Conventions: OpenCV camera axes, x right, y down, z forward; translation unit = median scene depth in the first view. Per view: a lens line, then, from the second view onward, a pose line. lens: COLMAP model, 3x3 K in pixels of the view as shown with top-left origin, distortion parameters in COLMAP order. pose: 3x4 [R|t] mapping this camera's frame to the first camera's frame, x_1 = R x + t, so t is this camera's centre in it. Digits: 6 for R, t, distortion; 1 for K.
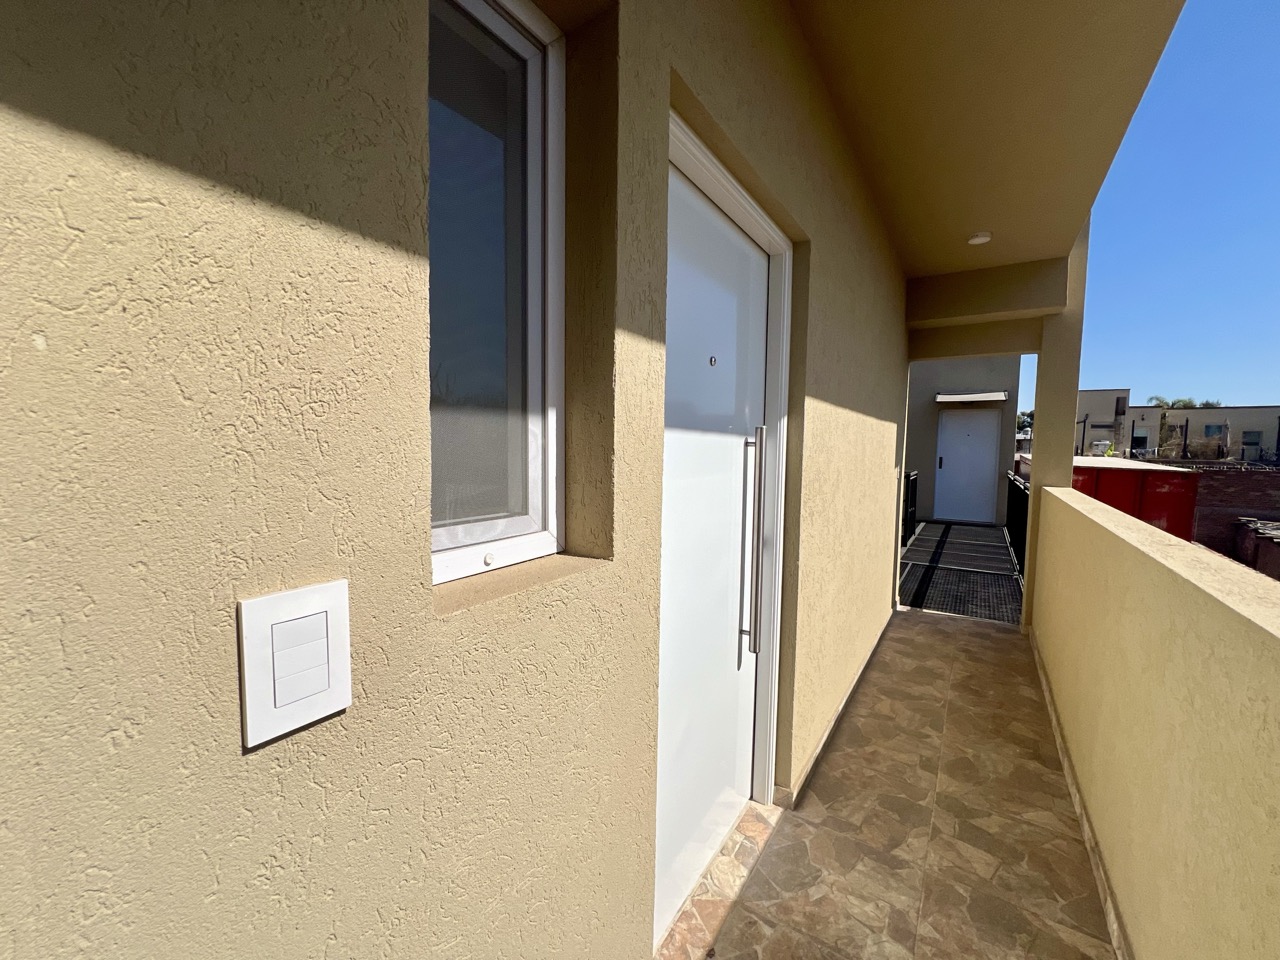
lens RADIAL K [[513.5, 0, 644.9], [0, 513.5, 482.1], [0, 0, 1]] dist [0.000001, -0.000340]
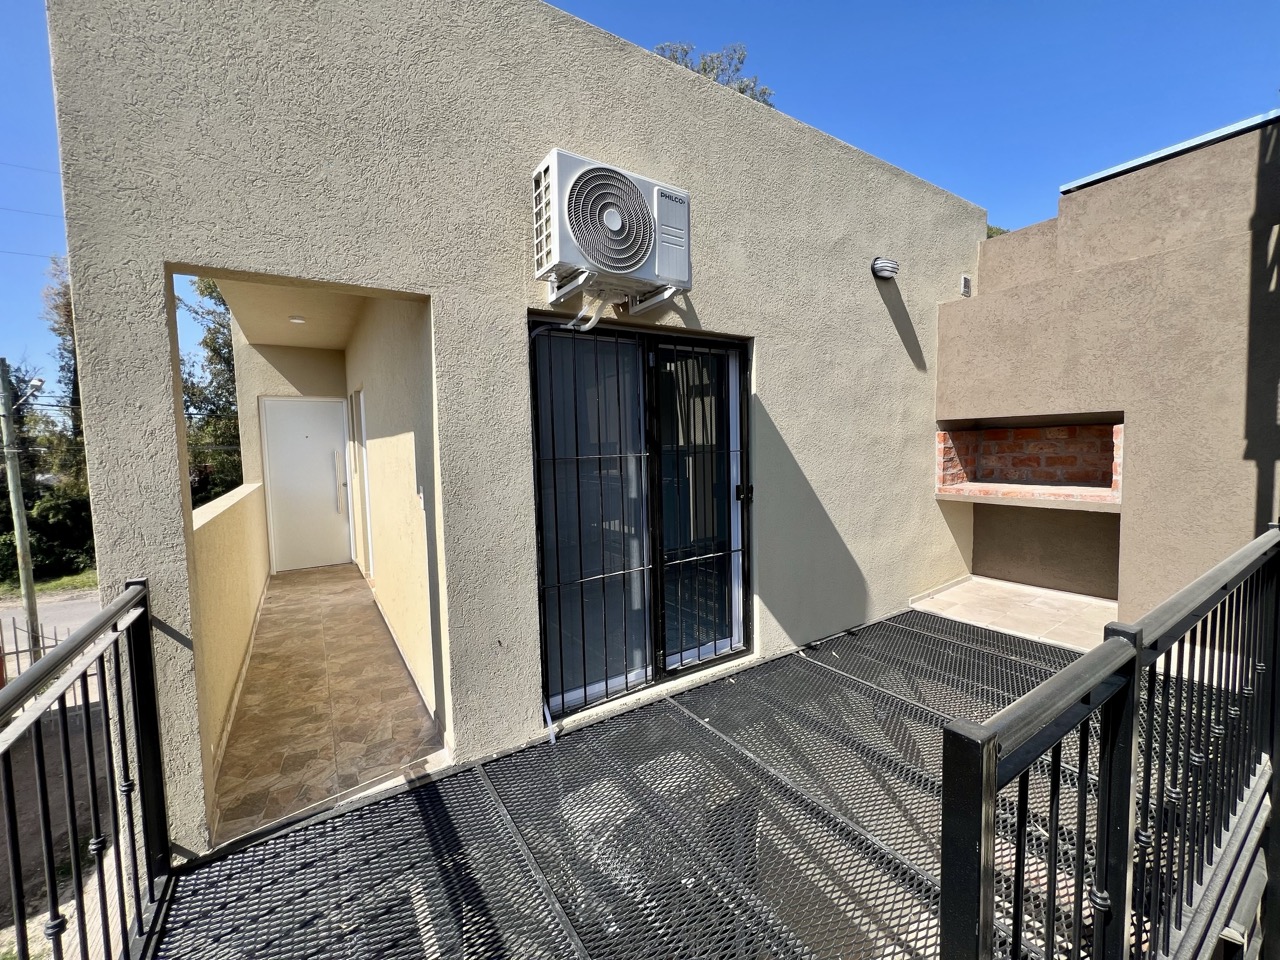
lens RADIAL K [[513.5, 0, 638.7], [0, 513.5, 477.3], [0, 0, 1]] dist [0.000001, -0.000340]
pose [[-0.405581, 0.059641, -0.912111, 1.404760], [-0.047399, 0.995154, 0.086148, -0.171115], [0.912829, 0.078173, -0.400789, 2.175347]]
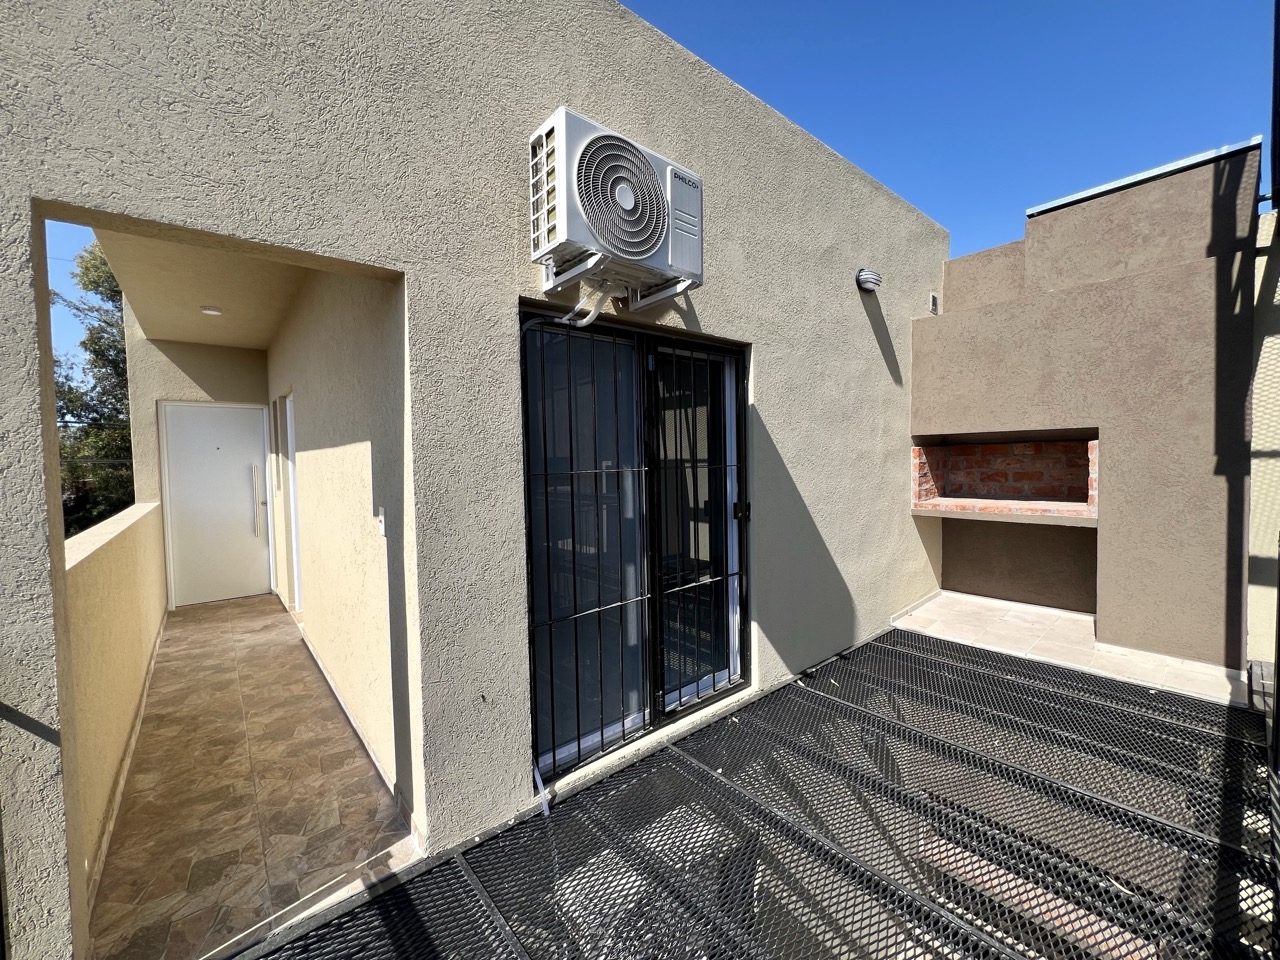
lens RADIAL K [[513.5, 0, 639.0], [0, 513.5, 476.9], [0, 0, 1]] dist [0.000001, -0.000340]
pose [[-0.289746, 0.032210, -0.956562, 1.333780], [-0.053785, 0.997306, 0.049873, -0.159504], [0.955591, 0.065899, -0.287233, 2.024303]]
